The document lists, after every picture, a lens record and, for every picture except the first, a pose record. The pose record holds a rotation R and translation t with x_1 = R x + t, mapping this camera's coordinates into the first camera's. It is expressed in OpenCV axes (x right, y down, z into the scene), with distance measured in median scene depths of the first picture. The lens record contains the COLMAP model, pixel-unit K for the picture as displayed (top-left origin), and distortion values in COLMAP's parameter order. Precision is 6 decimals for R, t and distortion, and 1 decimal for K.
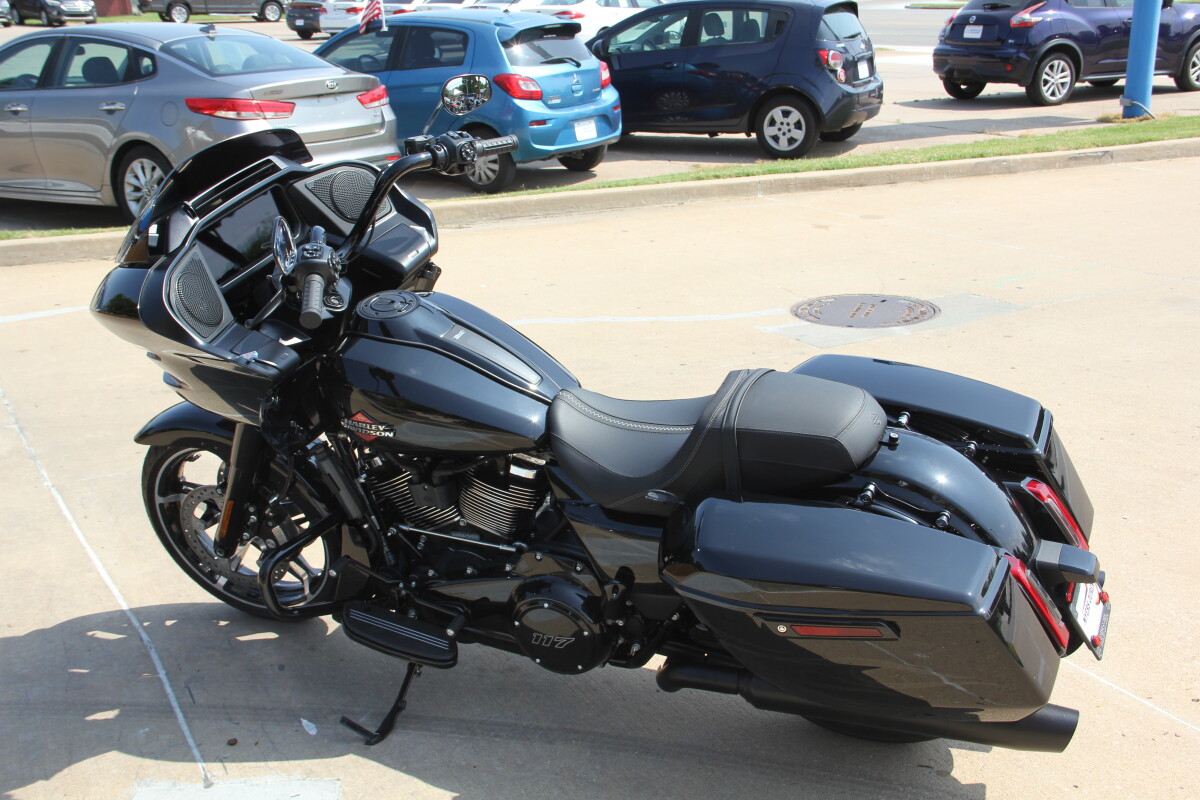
lens RADIAL K [[1424.8, 0, 474.9], [0, 1424.8, 400.9], [0, 0, 1]] dist [-0.008927, 0.114015]
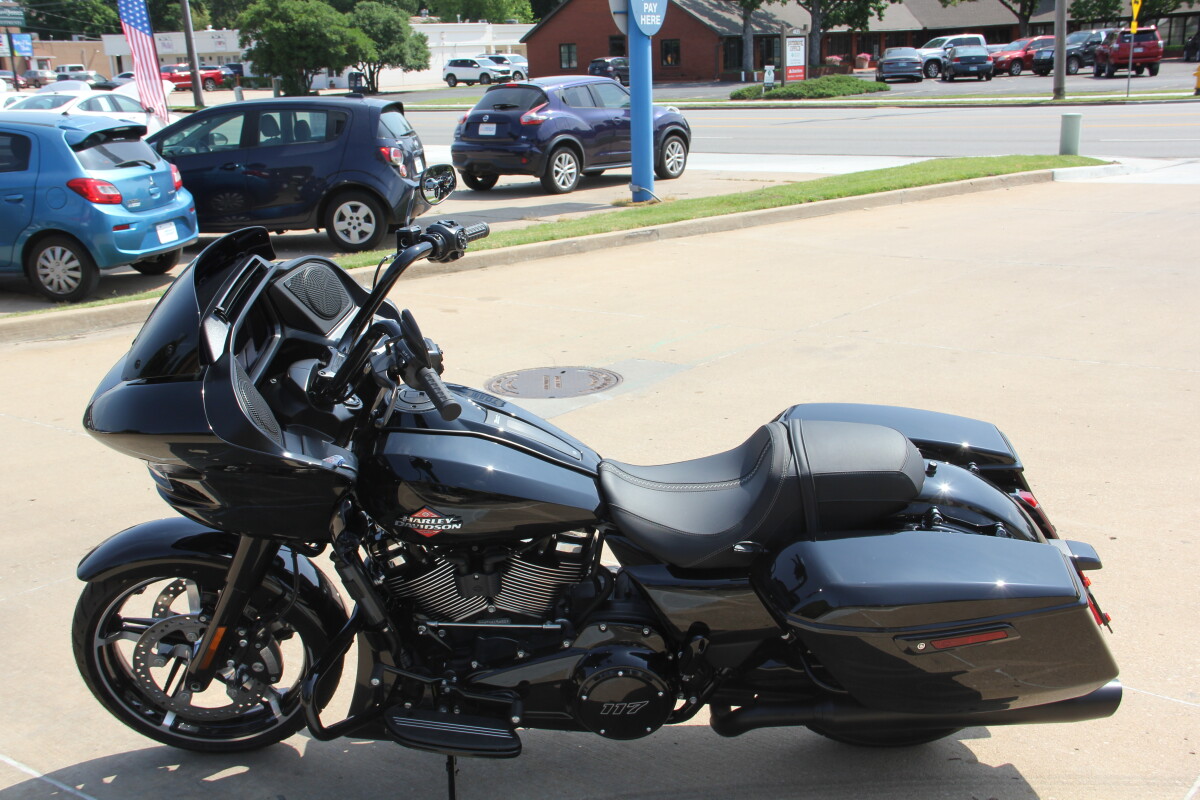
lens RADIAL K [[1424.8, 0, 474.9], [0, 1424.8, 400.9], [0, 0, 1]] dist [-0.008927, 0.114015]
pose [[0.916061, -0.091532, 0.390454, -0.124472], [0.118653, 0.991876, -0.045857, -0.004561], [-0.383085, 0.088337, 0.919479, 0.024974]]
